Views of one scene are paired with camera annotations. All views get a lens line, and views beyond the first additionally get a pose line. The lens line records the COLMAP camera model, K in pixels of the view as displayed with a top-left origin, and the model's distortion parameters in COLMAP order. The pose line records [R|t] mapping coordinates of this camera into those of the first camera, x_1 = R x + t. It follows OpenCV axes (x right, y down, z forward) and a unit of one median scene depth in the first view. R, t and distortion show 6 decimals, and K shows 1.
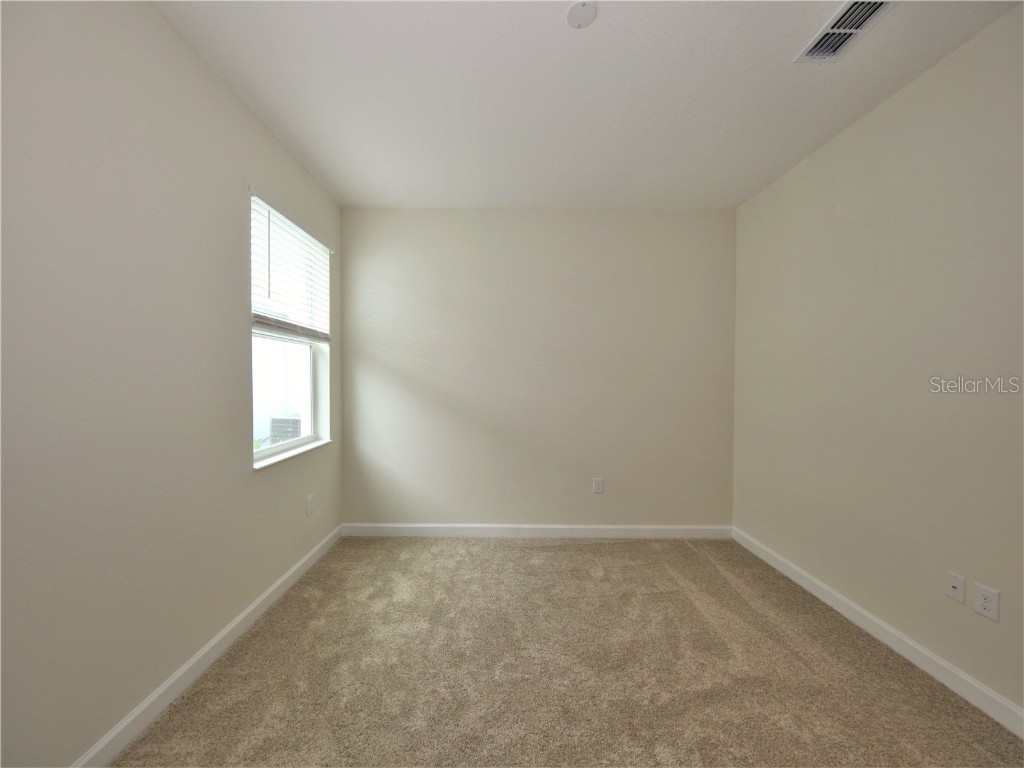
lens RADIAL K [[375.5, 0, 510.8], [0, 375.5, 388.1], [0, 0, 1]] dist [-0.000263, -0.000453]
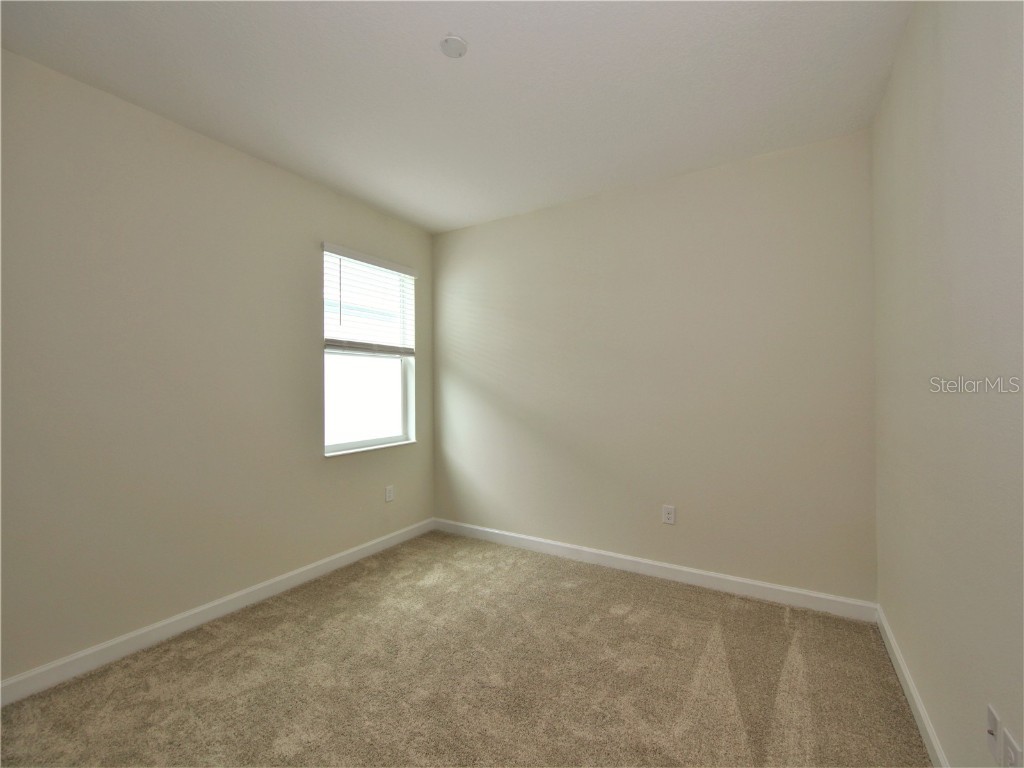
lens RADIAL K [[427.2, 0, 514.6], [0, 427.2, 388.7], [0, 0, 1]] dist [0.008770, 0.000026]
pose [[0.868387, -0.006496, -0.495845, 0.458063], [-0.006049, 0.999701, -0.023690, 0.008068], [0.495851, 0.023572, 0.868088, 0.013722]]
